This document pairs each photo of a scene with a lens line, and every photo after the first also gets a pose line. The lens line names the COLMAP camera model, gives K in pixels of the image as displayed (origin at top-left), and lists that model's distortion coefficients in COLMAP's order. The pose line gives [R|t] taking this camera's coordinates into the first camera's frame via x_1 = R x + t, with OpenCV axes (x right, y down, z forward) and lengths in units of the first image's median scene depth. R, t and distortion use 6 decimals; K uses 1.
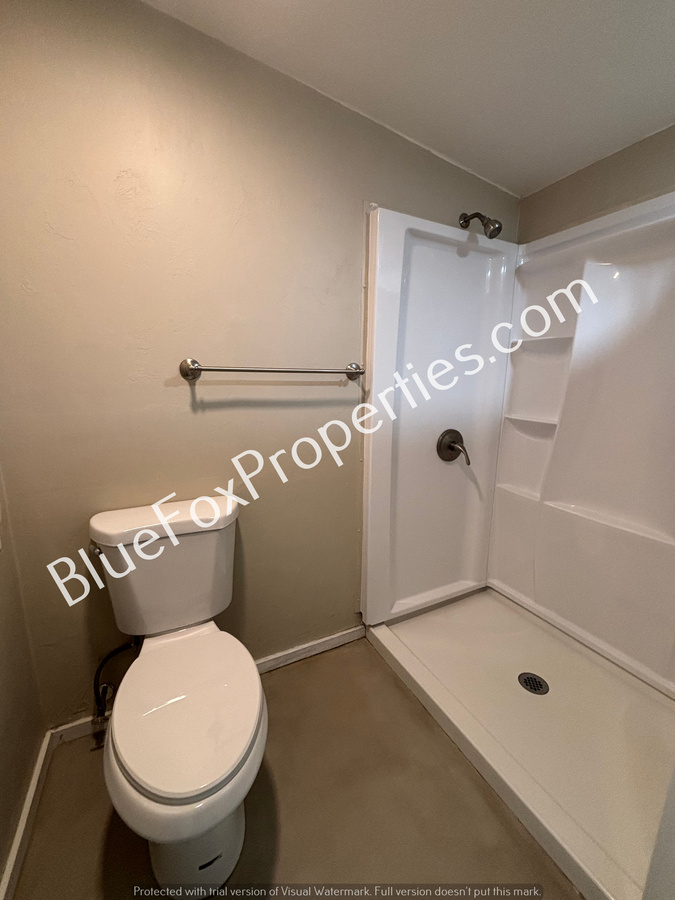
lens RADIAL K [[362.3, 0, 338.3], [0, 362.3, 450.1], [0, 0, 1]] dist [0.002348, 0.000425]
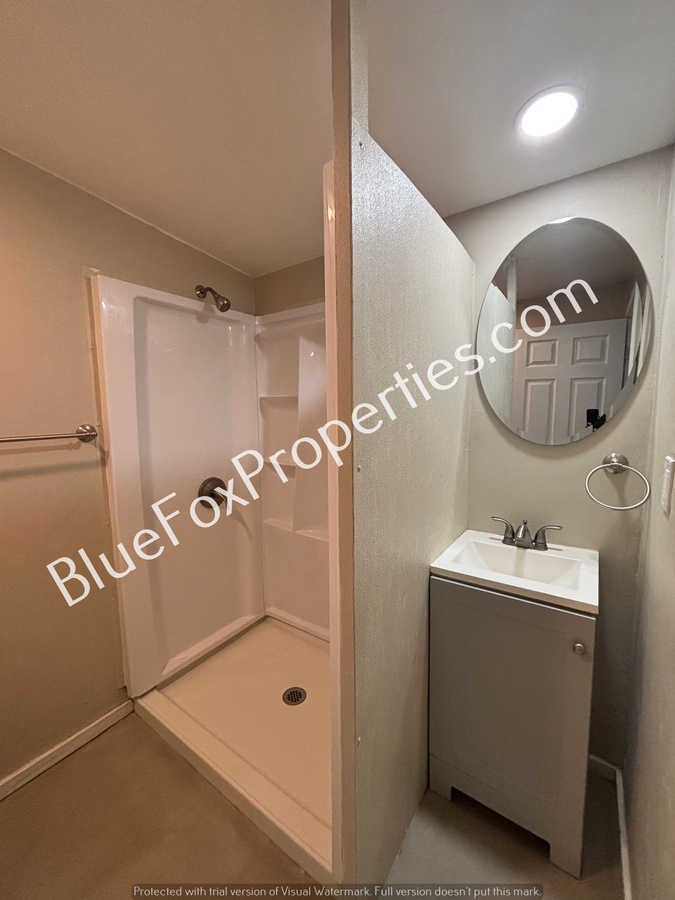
lens RADIAL K [[362.3, 0, 337.4], [0, 362.3, 450.4], [0, 0, 1]] dist [0.002348, 0.000425]
pose [[0.884049, -0.079596, 0.460567, 0.166089], [0.117052, 0.991695, -0.053292, -0.038937], [-0.452500, 0.101023, 0.886023, -0.132542]]
